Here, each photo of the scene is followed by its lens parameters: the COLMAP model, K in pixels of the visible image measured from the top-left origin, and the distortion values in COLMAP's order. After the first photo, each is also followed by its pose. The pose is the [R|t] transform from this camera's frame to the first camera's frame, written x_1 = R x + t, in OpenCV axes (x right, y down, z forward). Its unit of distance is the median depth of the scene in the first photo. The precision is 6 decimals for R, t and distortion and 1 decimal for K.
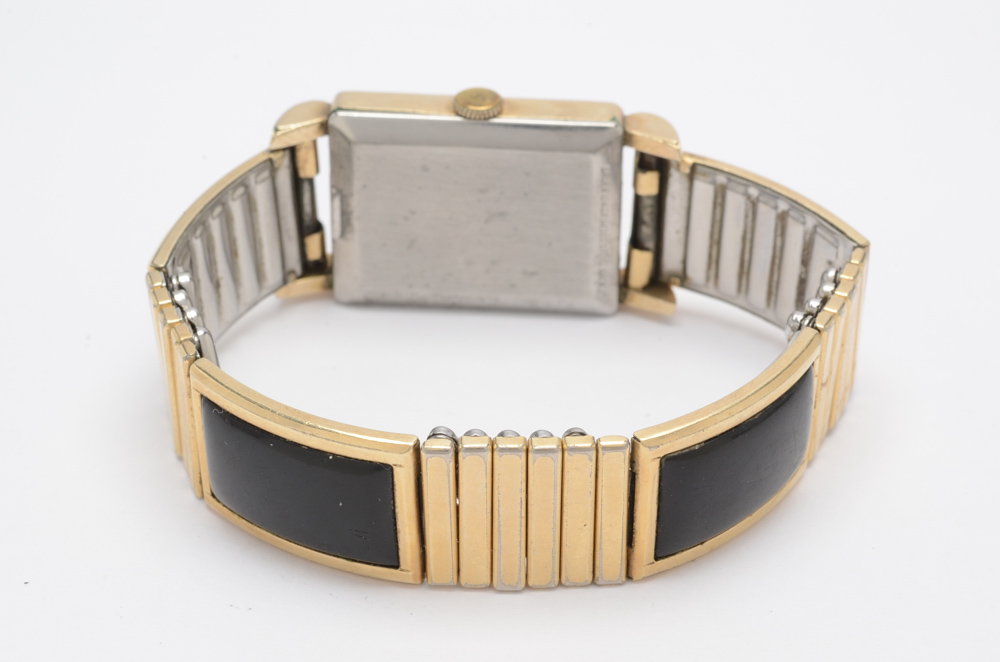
lens RADIAL K [[2638.9, 0, 504.1], [0, 2638.9, 335.0], [0, 0, 1]] dist [-0.130485, 0.000000]
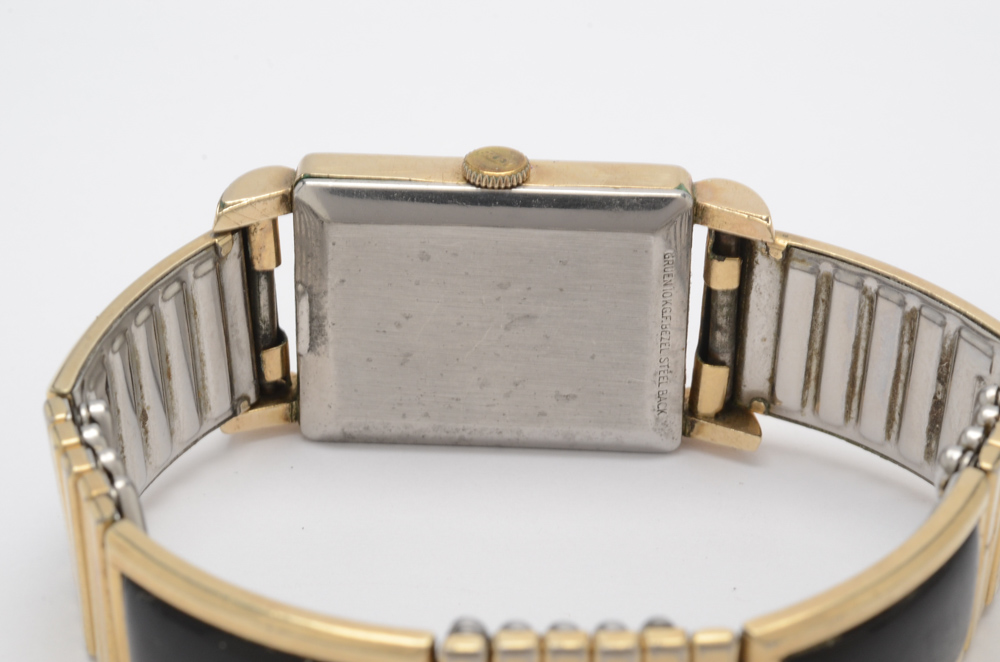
lens RADIAL K [[2638.9, 0, 495.8], [0, 2638.9, 324.9], [0, 0, 1]] dist [-0.130485, 0.000000]
pose [[0.999625, -0.008796, 0.025916, -0.029520], [0.010107, 0.998654, -0.050876, -0.006253], [-0.025433, 0.051119, 0.998369, 0.264812]]
